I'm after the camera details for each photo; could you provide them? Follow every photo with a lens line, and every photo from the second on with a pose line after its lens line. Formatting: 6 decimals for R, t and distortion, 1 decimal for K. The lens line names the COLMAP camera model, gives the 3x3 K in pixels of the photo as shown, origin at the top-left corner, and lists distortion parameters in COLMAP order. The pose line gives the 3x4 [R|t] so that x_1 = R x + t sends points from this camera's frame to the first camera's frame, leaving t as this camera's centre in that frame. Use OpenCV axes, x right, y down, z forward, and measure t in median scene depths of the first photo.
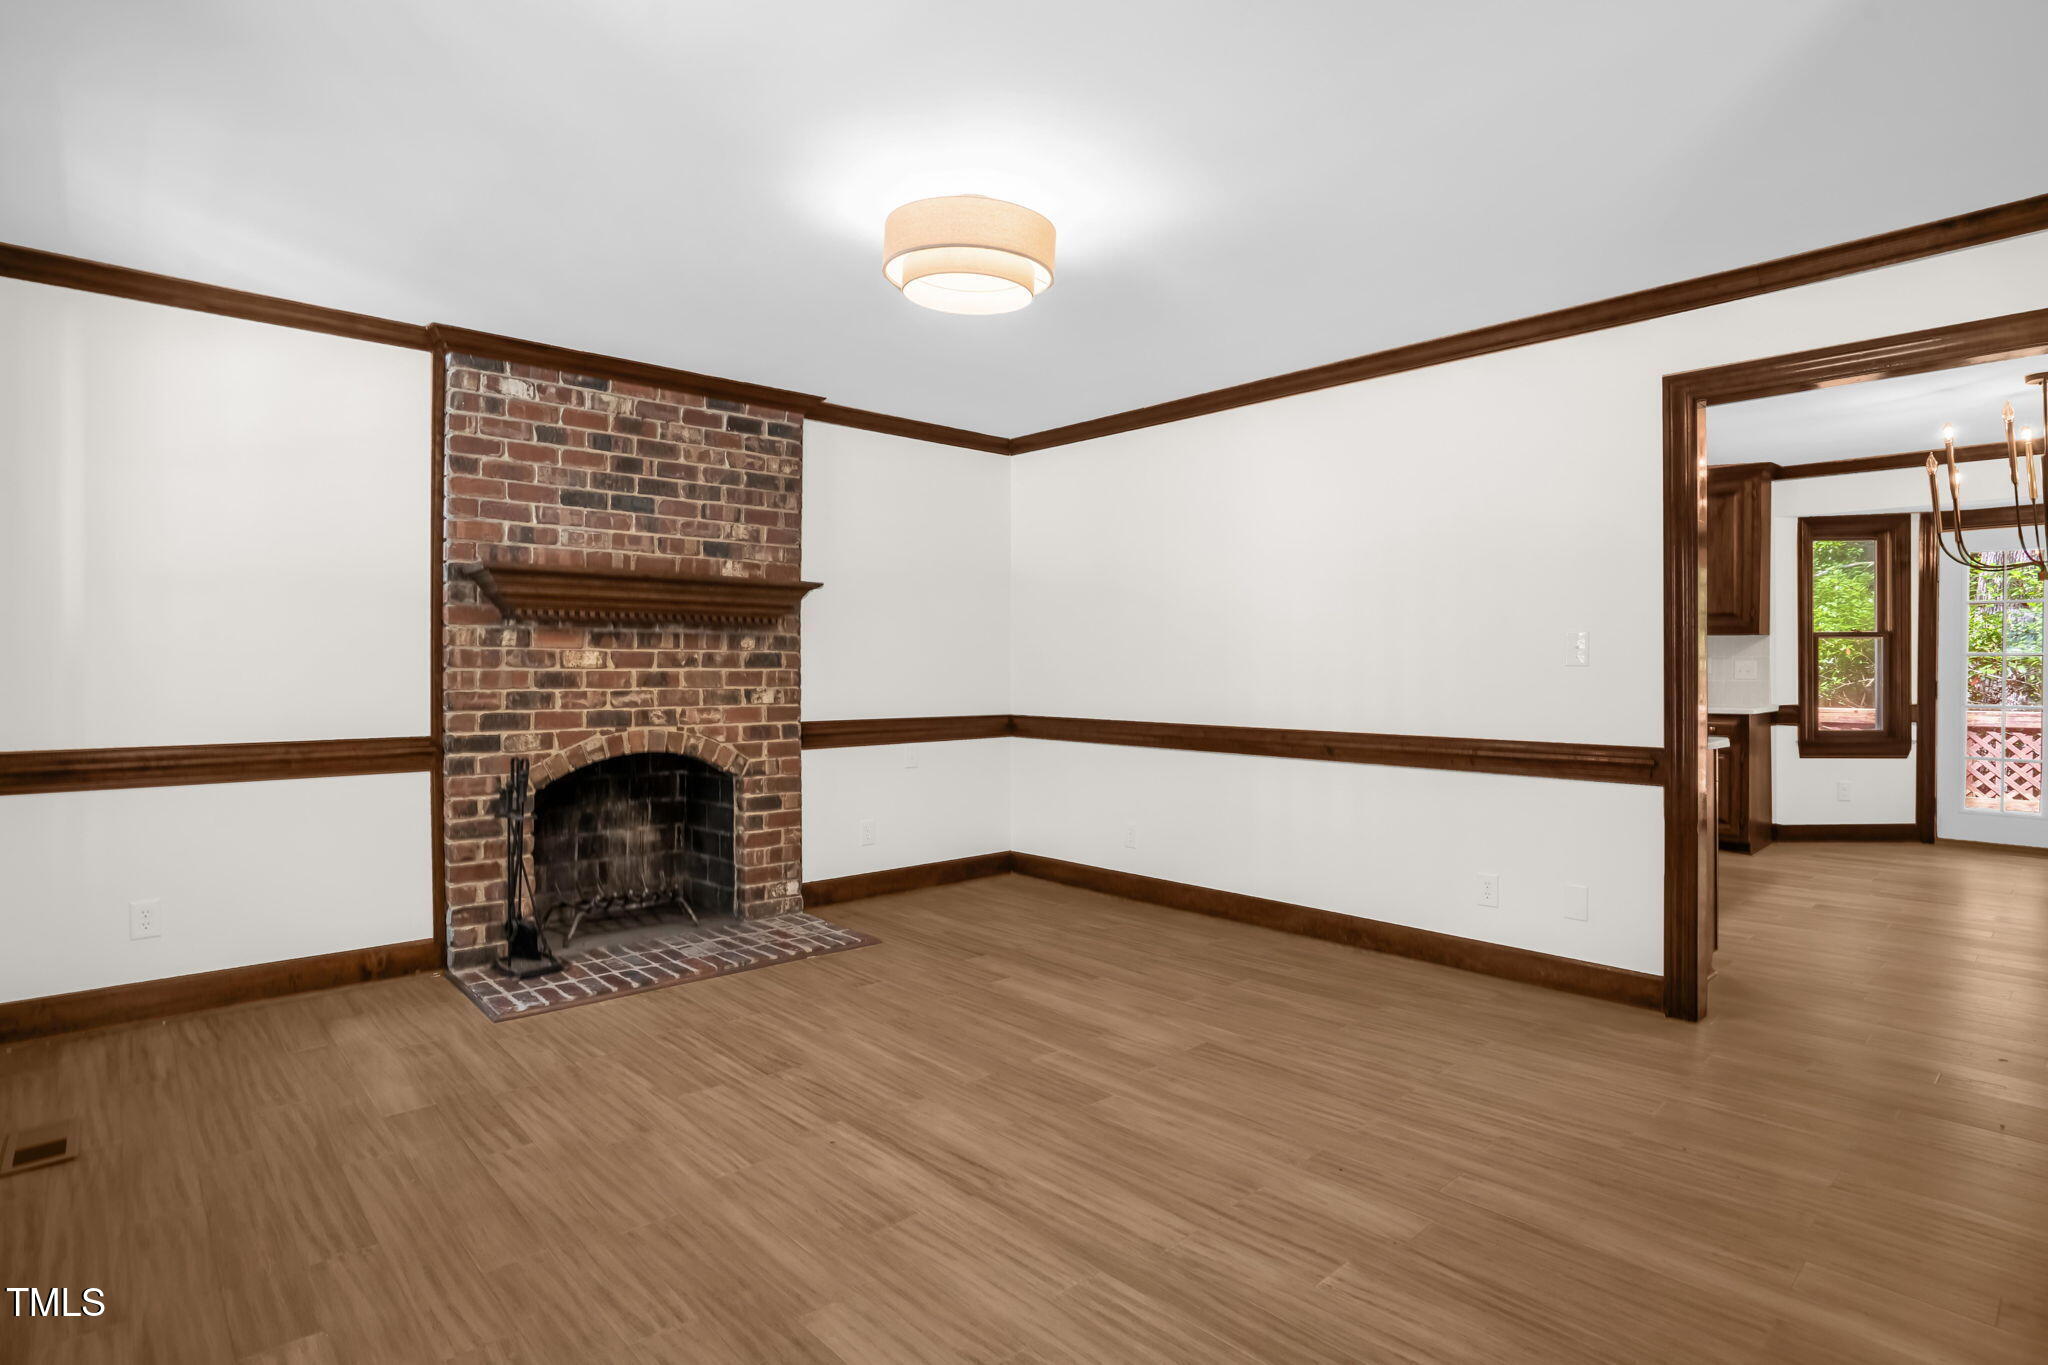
lens RADIAL K [[1029.7, 0, 1012.8], [0, 1029.7, 669.2], [0, 0, 1]] dist [-0.002935, 0.000299]
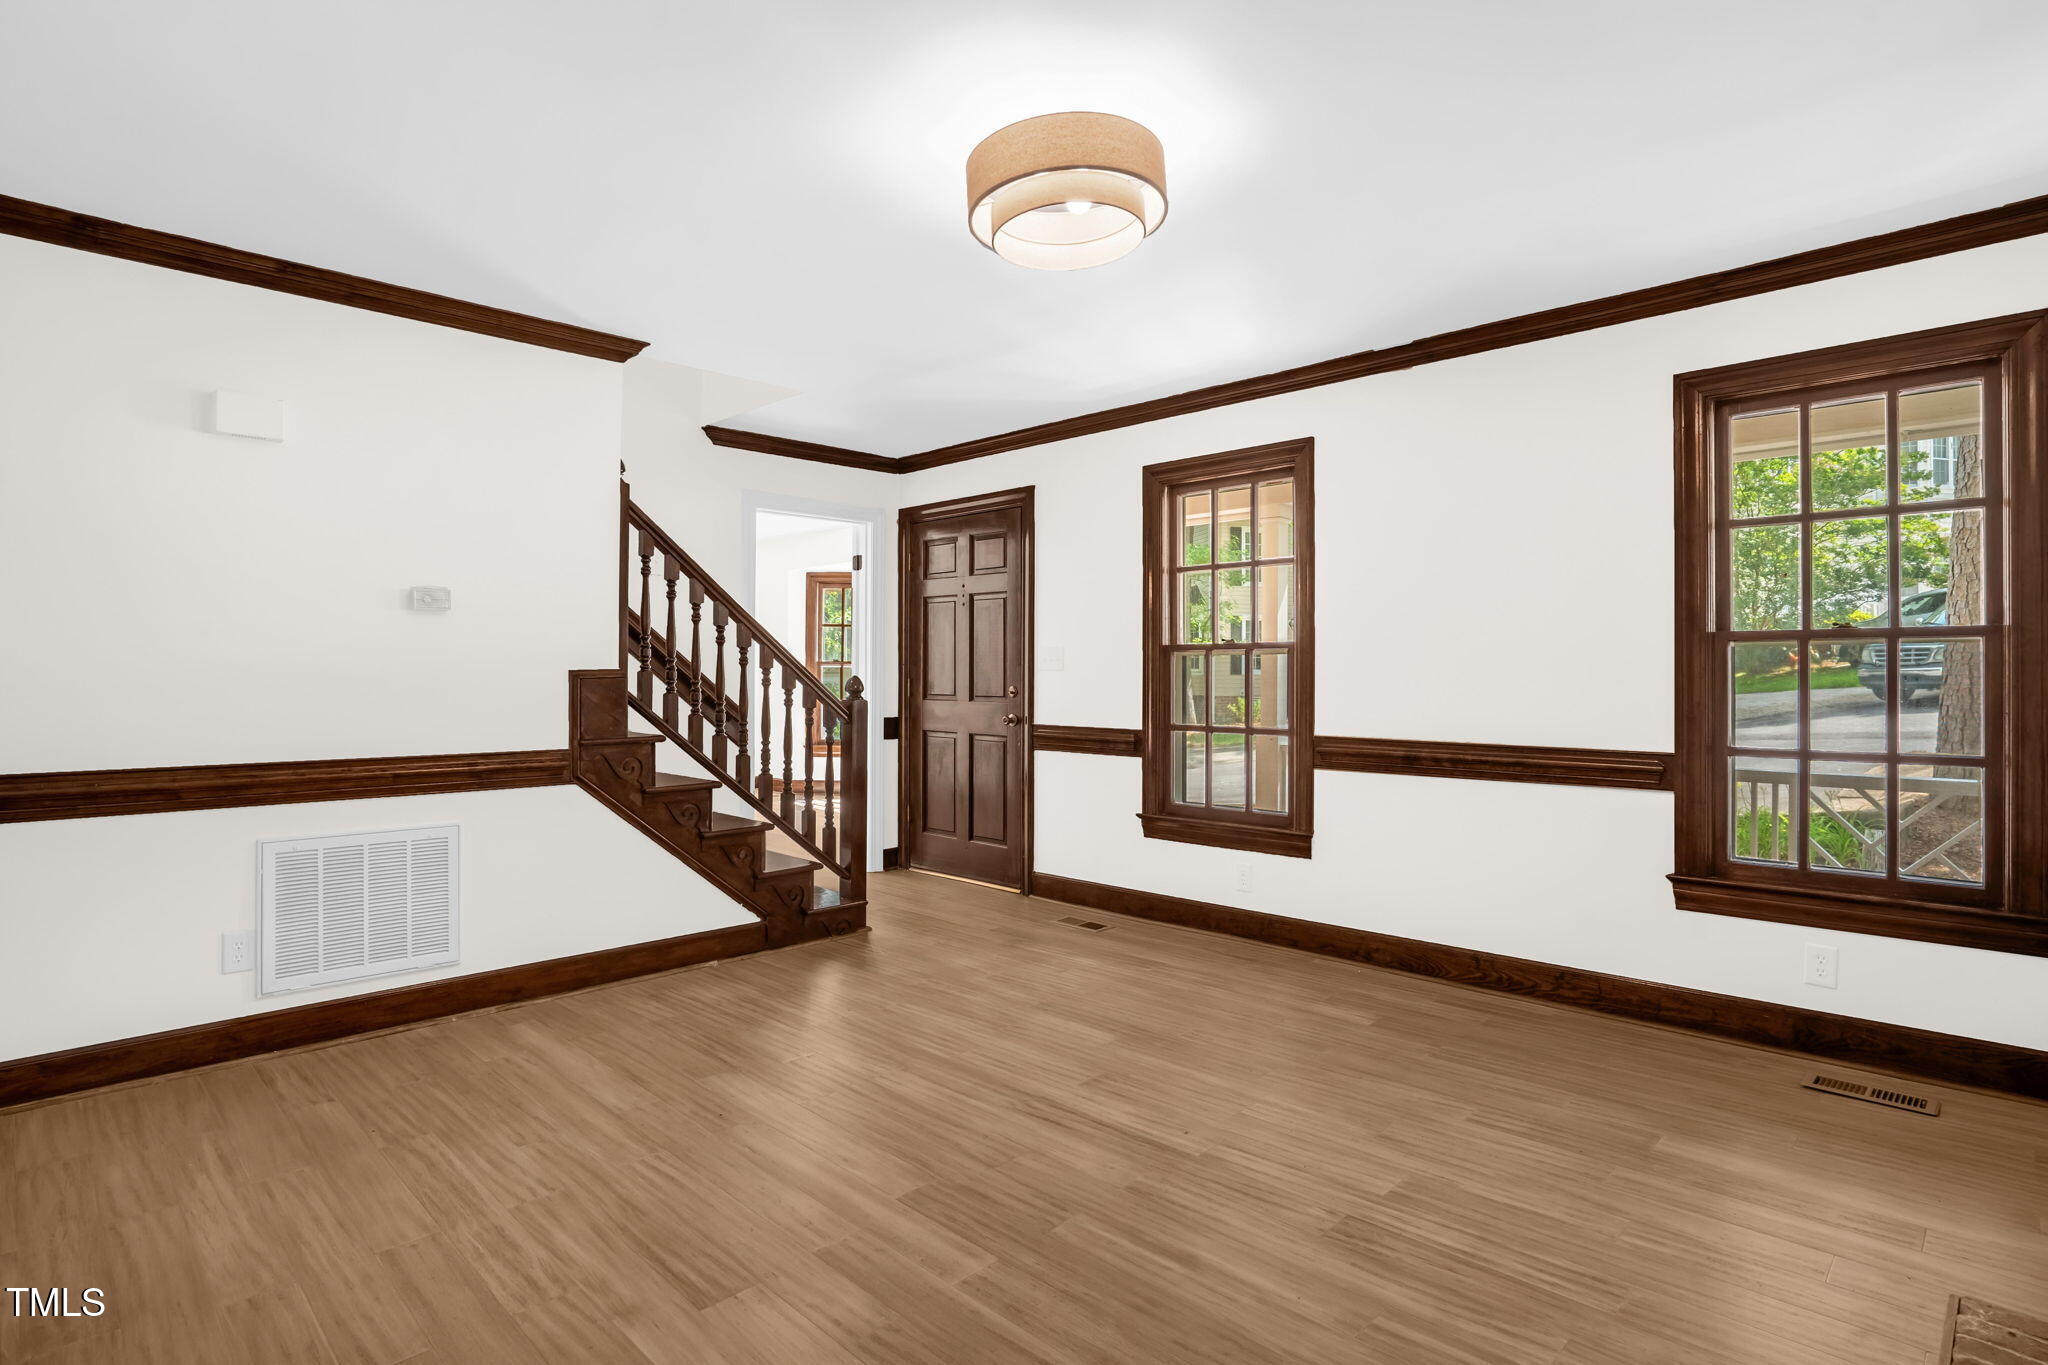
lens RADIAL K [[1029.7, 0, 1012.8], [0, 1029.7, 669.2], [0, 0, 1]] dist [-0.002935, 0.000299]
pose [[-0.998724, 0.002044, -0.050456, 0.046444], [0.002207, 0.999993, -0.003168, -0.001777], [0.050449, -0.003276, -0.998721, 1.906113]]
